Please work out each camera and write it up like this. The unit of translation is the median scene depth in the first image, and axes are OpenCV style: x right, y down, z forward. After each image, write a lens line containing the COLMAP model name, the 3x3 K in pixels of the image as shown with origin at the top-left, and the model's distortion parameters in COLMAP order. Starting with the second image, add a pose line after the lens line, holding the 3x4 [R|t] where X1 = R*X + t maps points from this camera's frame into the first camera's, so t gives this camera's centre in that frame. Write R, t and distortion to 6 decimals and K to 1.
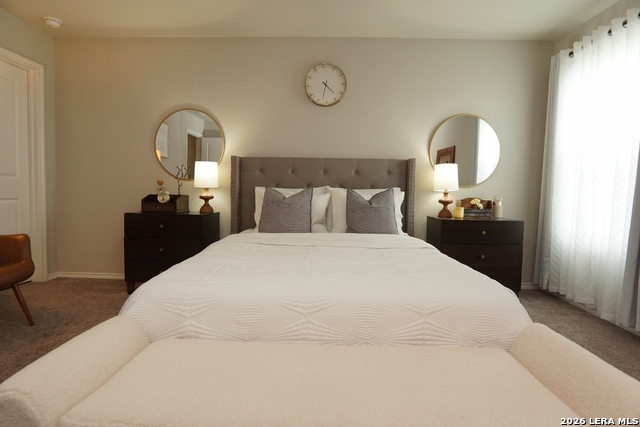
lens RADIAL K [[340.3, 0, 320.6], [0, 340.3, 212.0], [0, 0, 1]] dist [-0.038531, 0.011865]
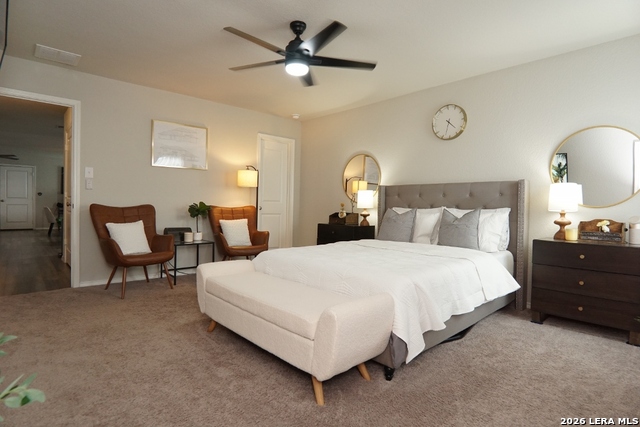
lens RADIAL K [[340.3, 0, 320.6], [0, 340.3, 212.0], [0, 0, 1]] dist [-0.038531, 0.011865]
pose [[0.689971, 0.007047, -0.723803, 0.574822], [-0.056231, 0.997453, -0.043892, 0.017710], [0.721650, 0.070984, 0.688609, -0.123284]]
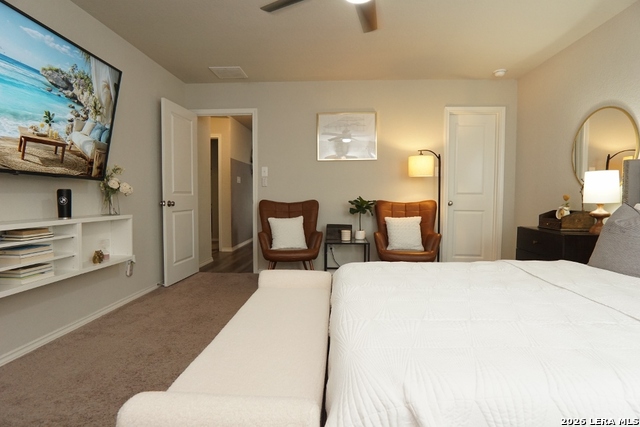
lens RADIAL K [[340.3, 0, 320.6], [0, 340.3, 212.0], [0, 0, 1]] dist [-0.038531, 0.011865]
pose [[-0.036874, 0.024747, -0.999013, 0.475172], [-0.075043, 0.996802, 0.027463, -0.023145], [0.996498, 0.075981, -0.034899, 0.373018]]
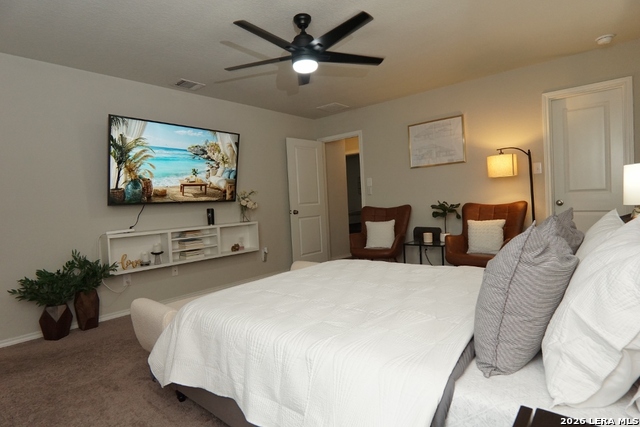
lens RADIAL K [[340.3, 0, 320.6], [0, 340.3, 212.0], [0, 0, 1]] dist [-0.038531, 0.011865]
pose [[-0.635368, 0.037250, -0.771310, 0.511002], [-0.018102, 0.997843, 0.063102, -0.085564], [0.771997, 0.054055, -0.633323, 0.929132]]
